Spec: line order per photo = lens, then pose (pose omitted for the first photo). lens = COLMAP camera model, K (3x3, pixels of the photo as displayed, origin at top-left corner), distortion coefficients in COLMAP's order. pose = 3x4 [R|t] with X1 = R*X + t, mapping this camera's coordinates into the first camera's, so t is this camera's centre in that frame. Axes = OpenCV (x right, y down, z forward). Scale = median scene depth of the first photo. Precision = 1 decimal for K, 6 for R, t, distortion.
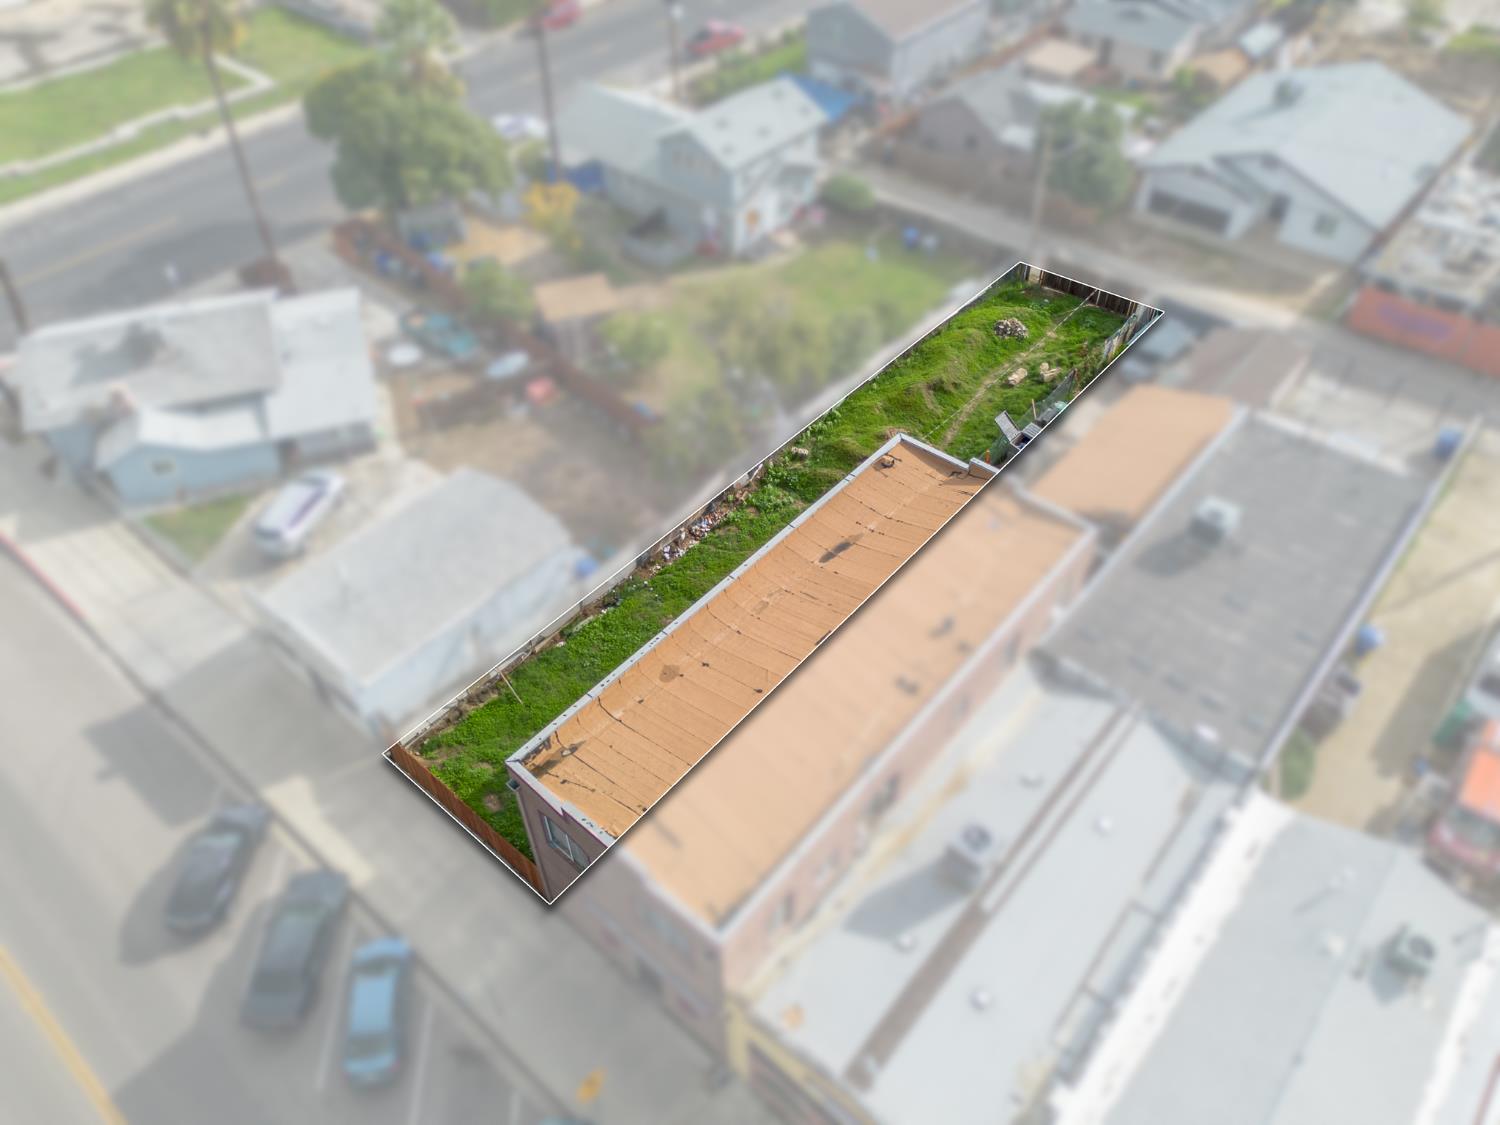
lens RADIAL K [[1068.4, 0, 768.3], [0, 1068.4, 563.1], [0, 0, 1]] dist [0.027246, -0.004528]
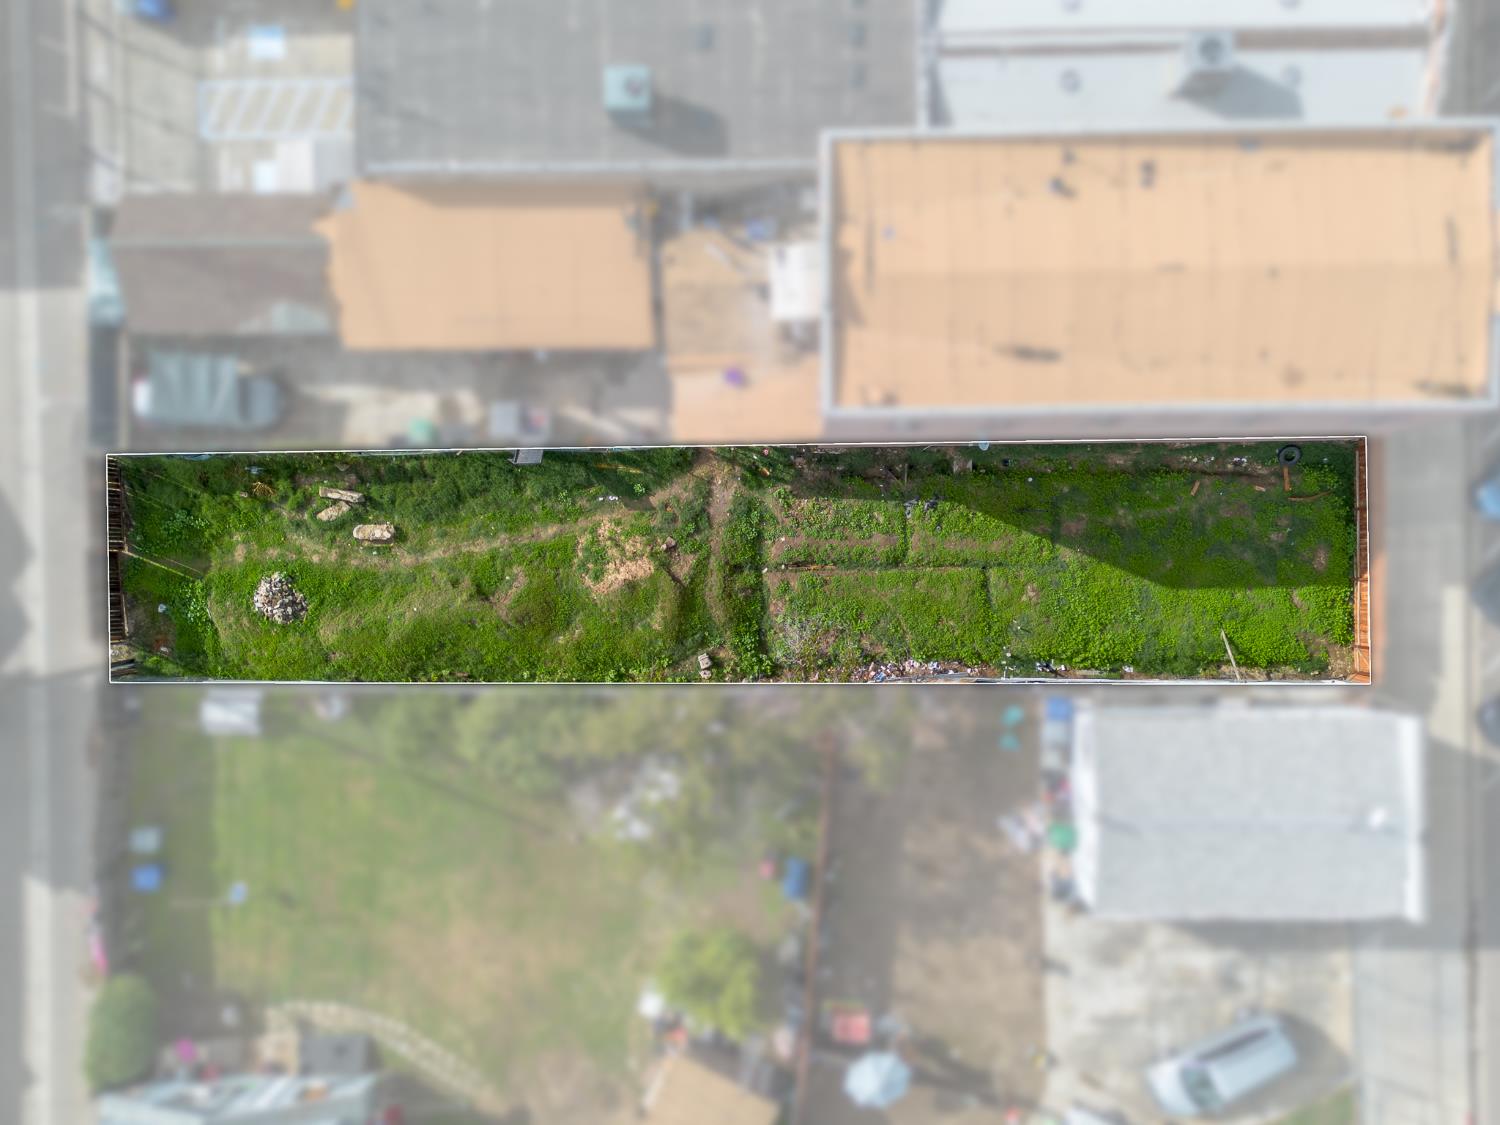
lens RADIAL K [[1068.4, 0, 768.3], [0, 1068.4, 563.1], [0, 0, 1]] dist [0.027246, -0.004528]
pose [[-0.648919, -0.760714, 0.014762, 0.041450], [0.554787, -0.459799, 0.693395, -0.524165], [-0.520687, 0.458147, 0.720407, 0.375215]]
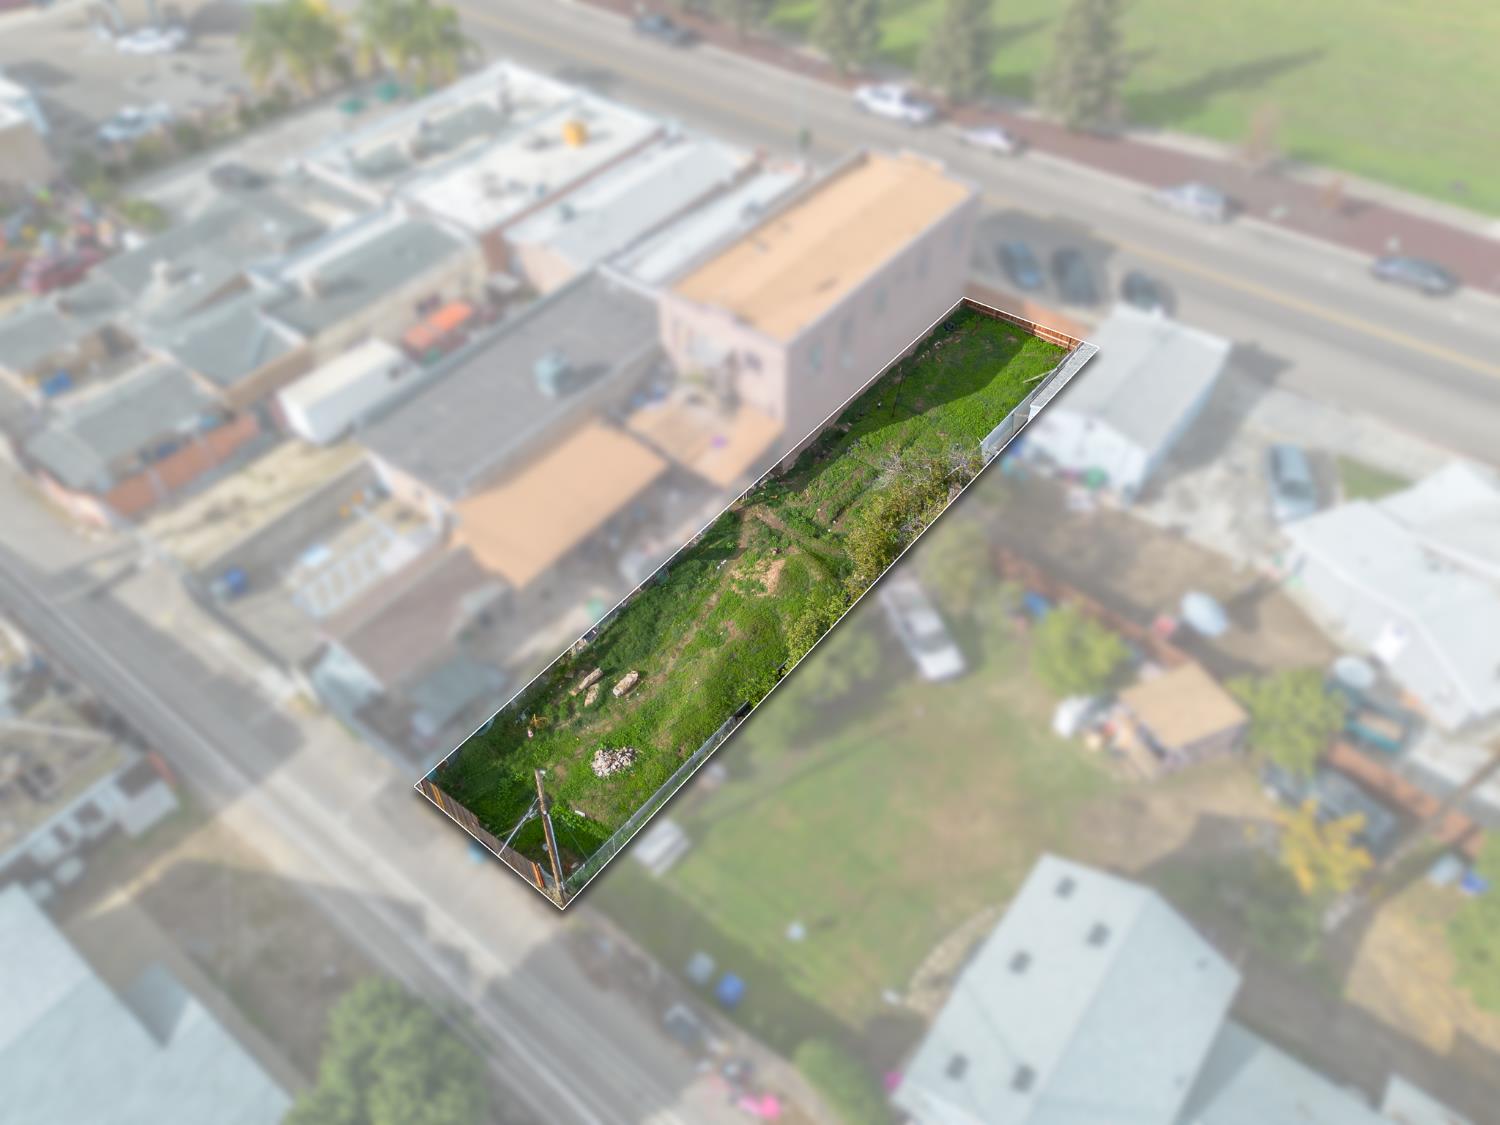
lens RADIAL K [[1041.3, 0, 721.1], [0, 1041.3, 587.8], [0, 0, 1]] dist [0.039775, -0.000332]
pose [[-0.999326, 0.036652, -0.002162, 0.154678], [-0.004831, -0.072876, 0.997329, -1.012774], [0.036397, 0.996667, 0.073004, 0.864444]]
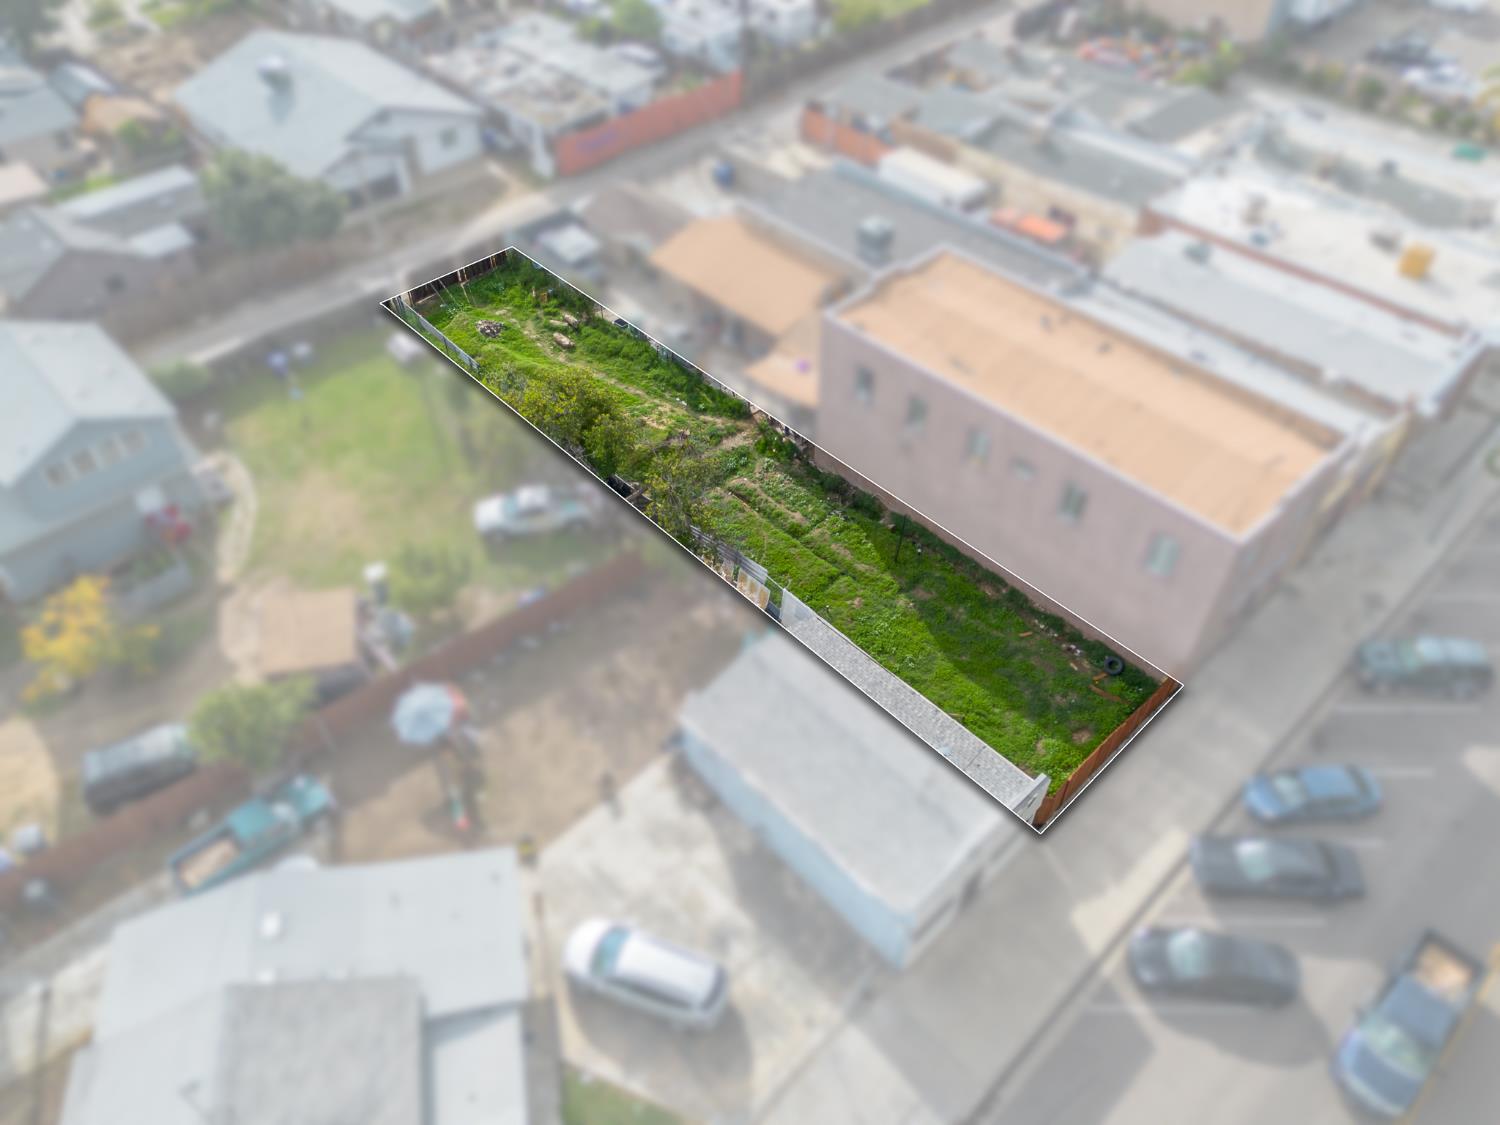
lens RADIAL K [[1036.5, 0, 750.0], [0, 1036.5, 562.5], [0, 0, 1]] dist [0.031221, -0.001740]
pose [[0.112925, -0.711535, 0.693517, -0.602340], [0.708704, 0.546890, 0.445701, -0.377695], [-0.696409, 0.441168, 0.566026, 0.396979]]
